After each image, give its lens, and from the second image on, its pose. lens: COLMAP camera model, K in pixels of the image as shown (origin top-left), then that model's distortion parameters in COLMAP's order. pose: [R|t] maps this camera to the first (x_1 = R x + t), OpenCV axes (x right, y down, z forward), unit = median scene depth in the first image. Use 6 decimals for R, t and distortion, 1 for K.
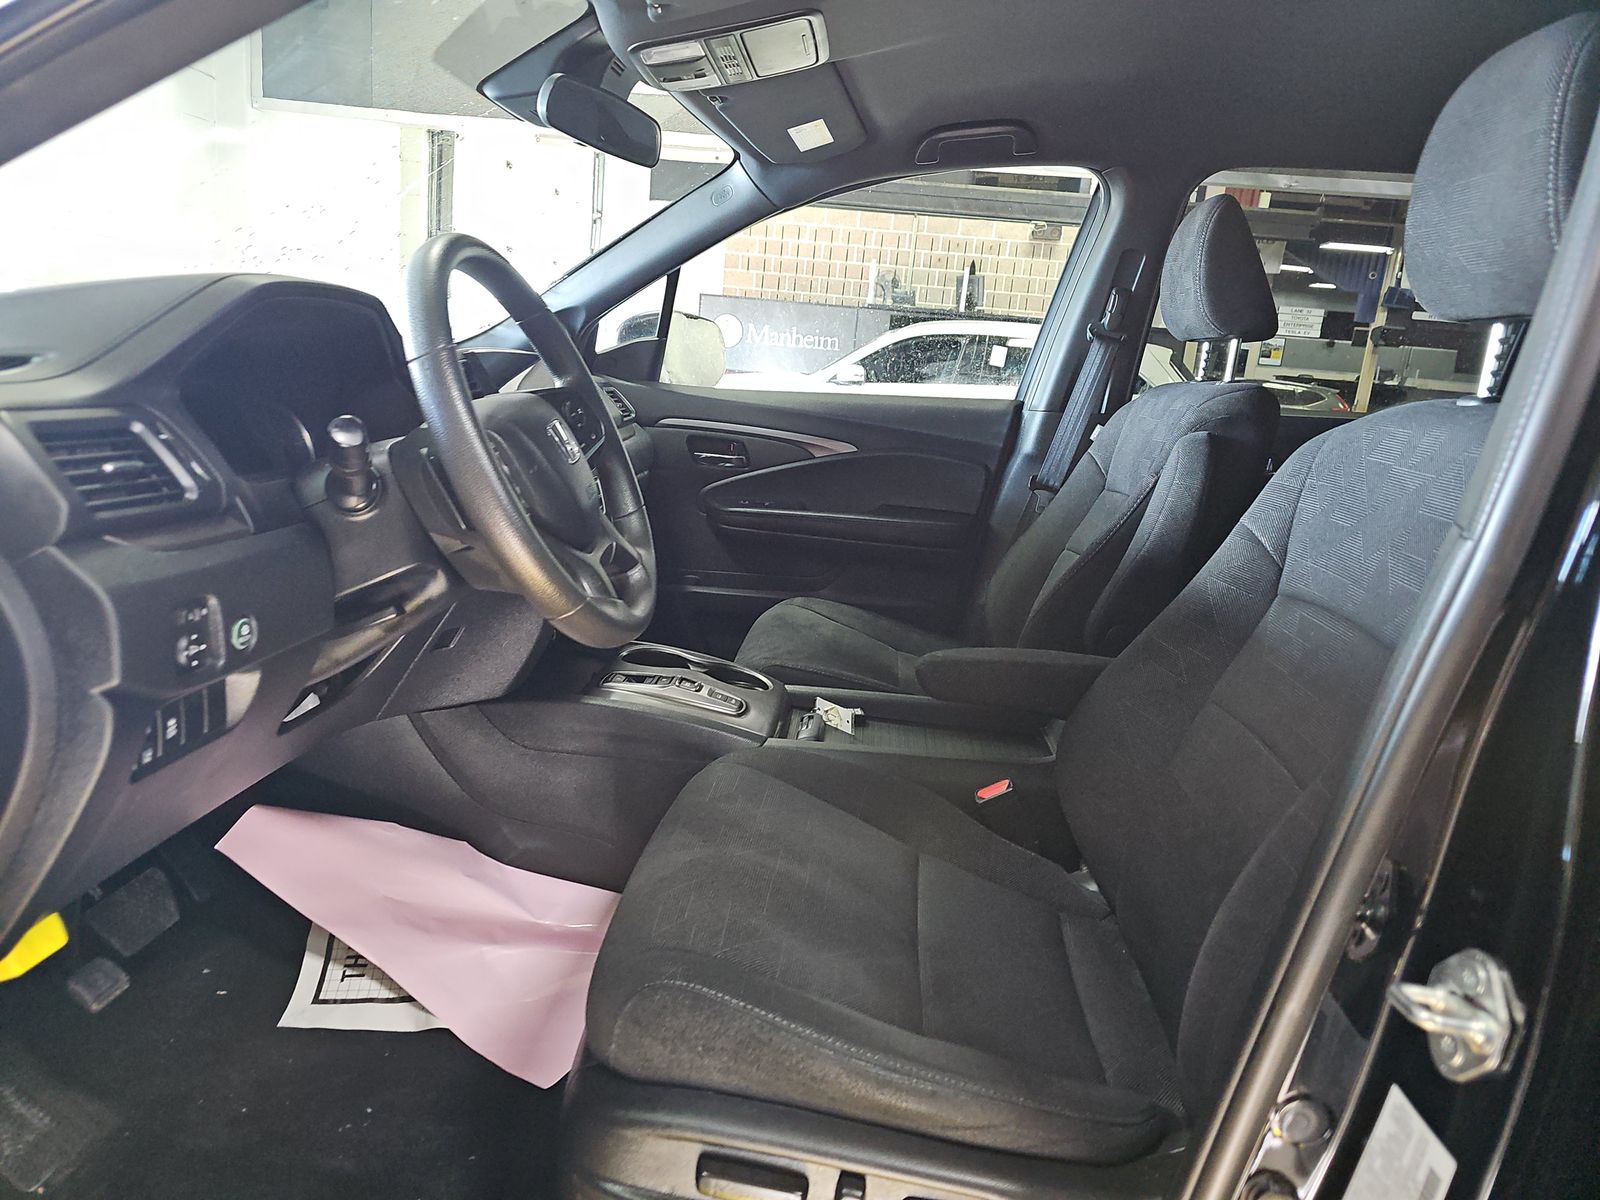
lens RADIAL K [[1058.3, 0, 764.7], [0, 1058.3, 597.9], [0, 0, 1]] dist [0.060751, -0.055317]
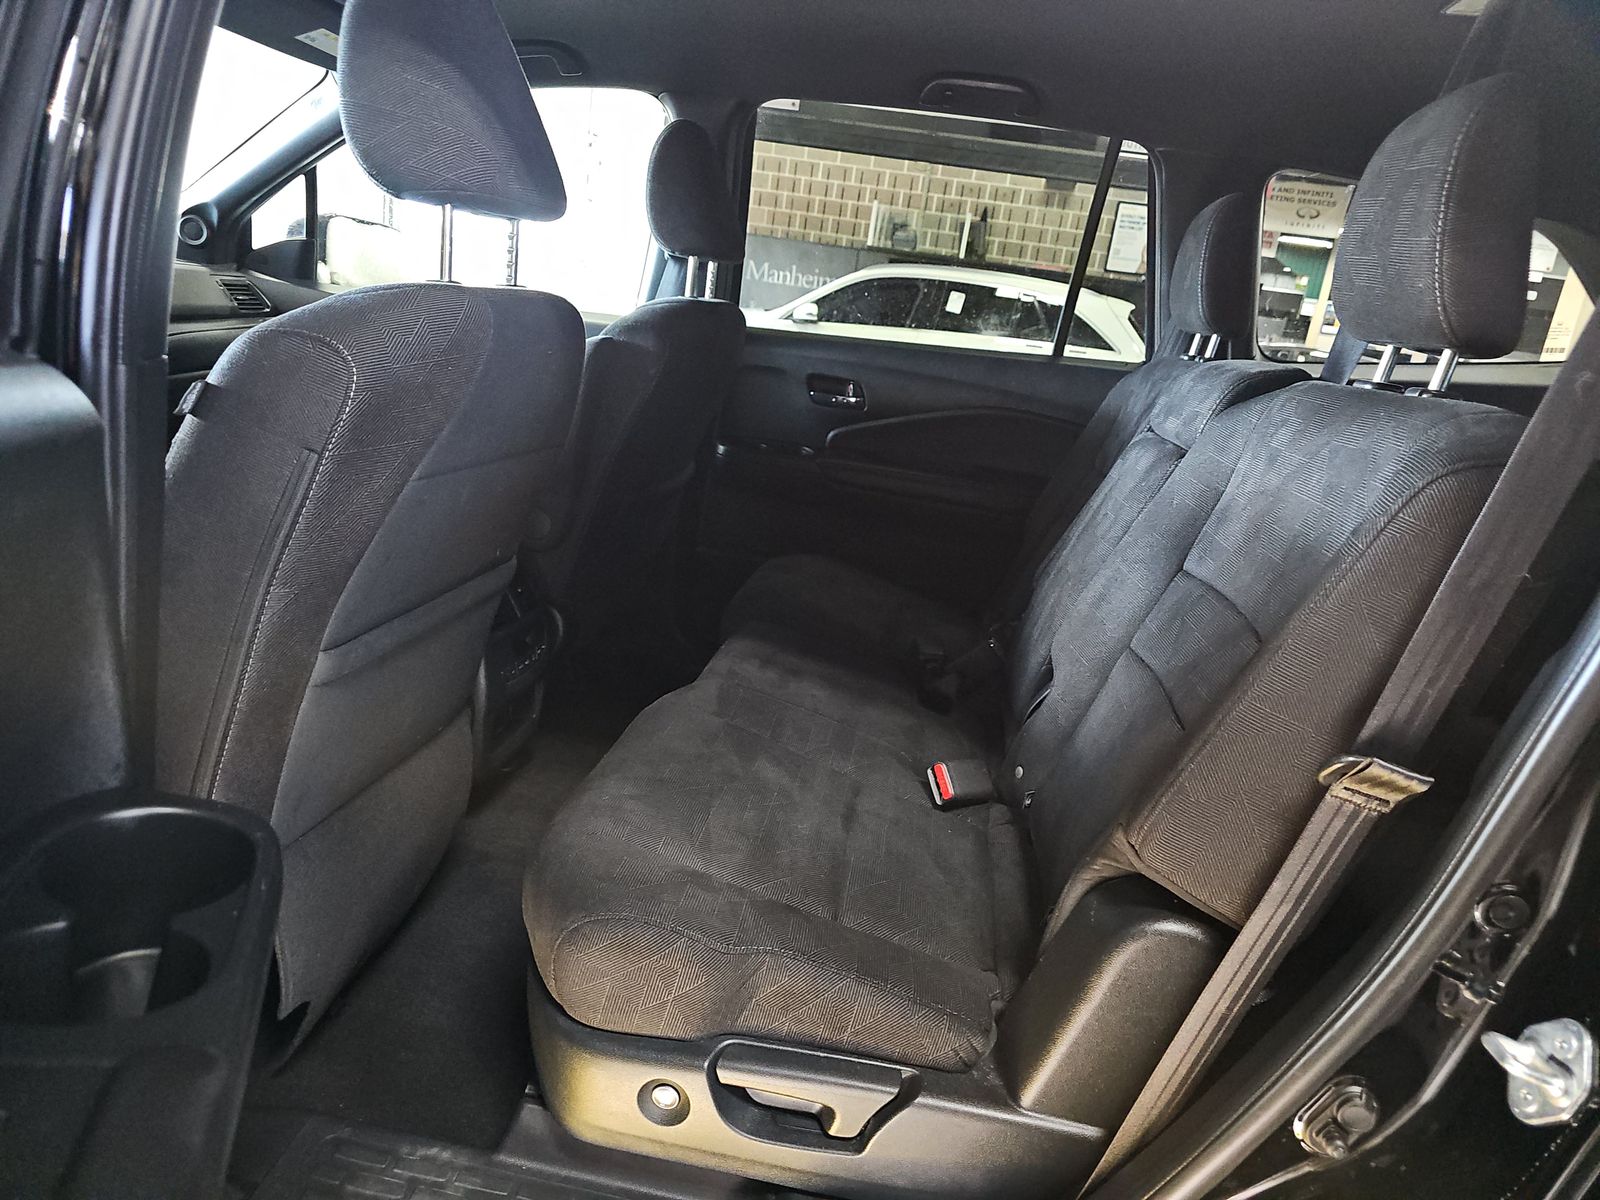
lens RADIAL K [[1064.1, 0, 799.2], [0, 1064.1, 592.7], [0, 0, 1]] dist [0.048057, -0.055234]
pose [[0.998385, 0.054003, -0.017653, 0.371364], [-0.053166, 0.997577, 0.044865, 0.027814], [0.020033, -0.043854, 0.998837, -0.058213]]
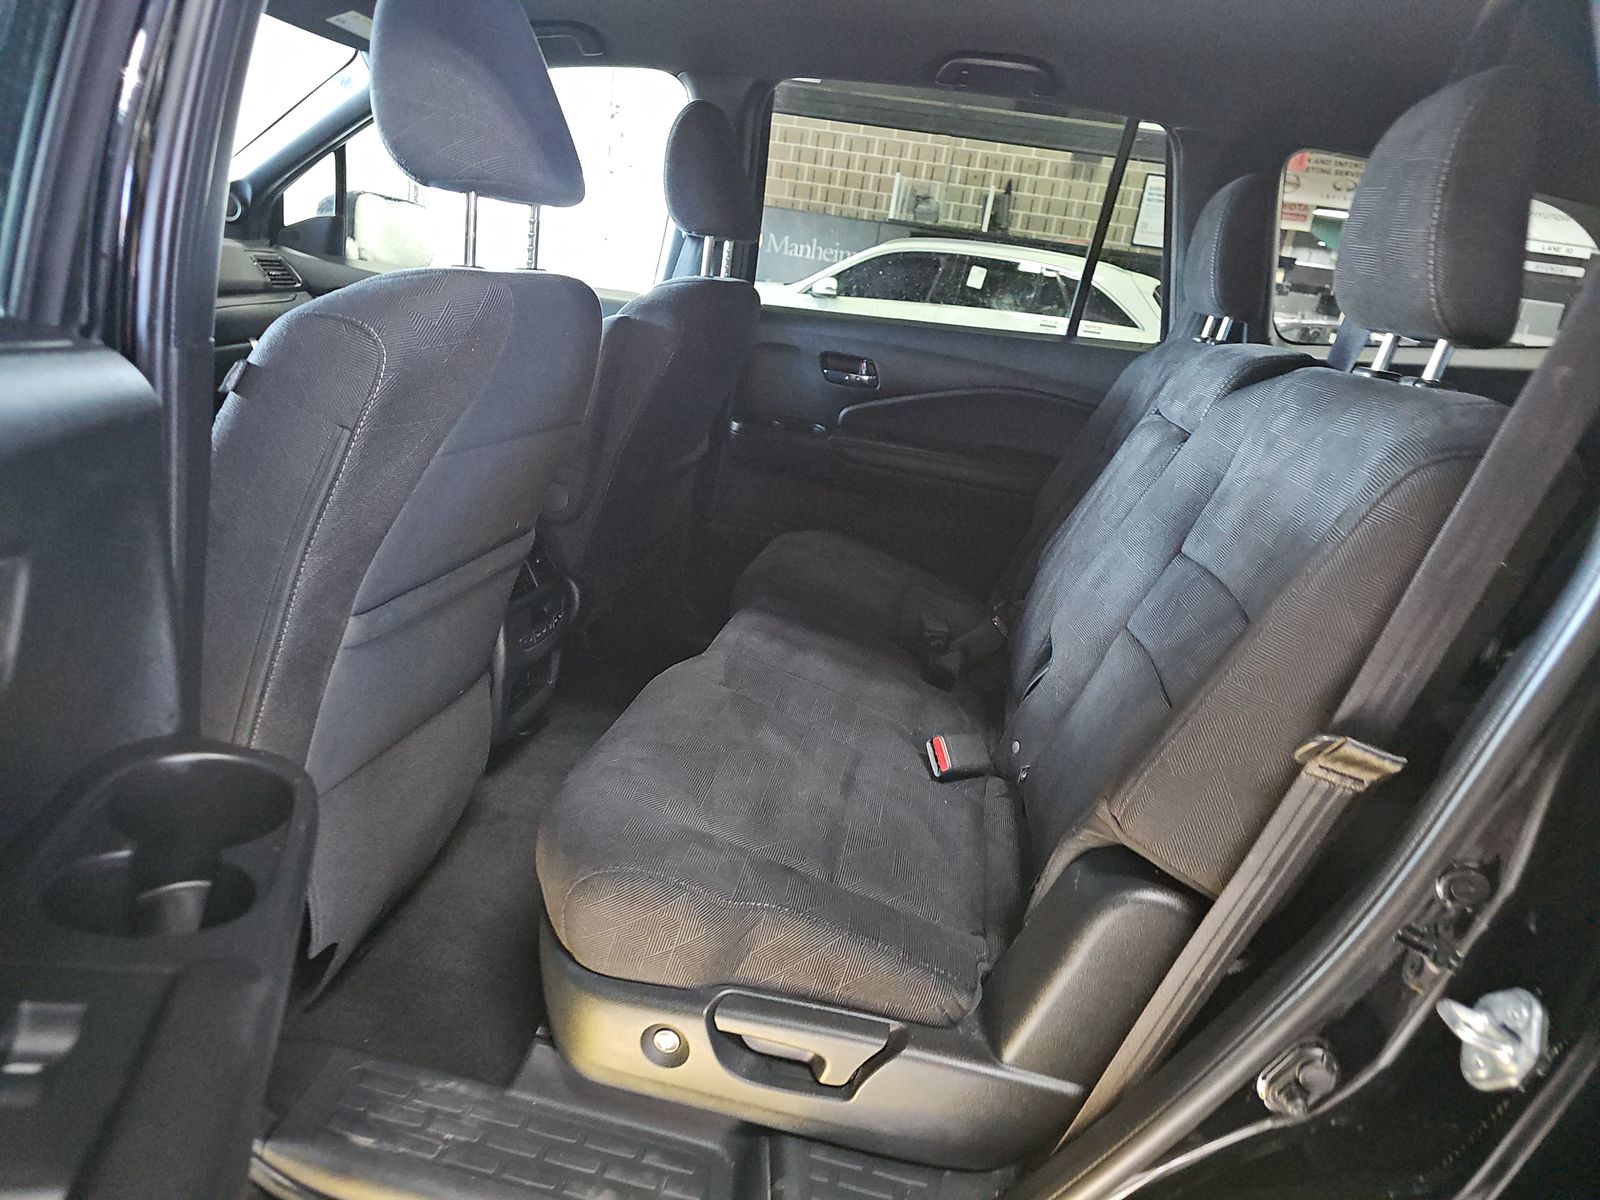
lens RADIAL K [[1058.3, 0, 764.7], [0, 1058.3, 597.9], [0, 0, 1]] dist [0.060751, -0.055317]
pose [[0.995400, 0.073194, -0.061814, 0.376318], [-0.068413, 0.994742, 0.076208, 0.026521], [0.067067, -0.071628, 0.995174, -0.072878]]
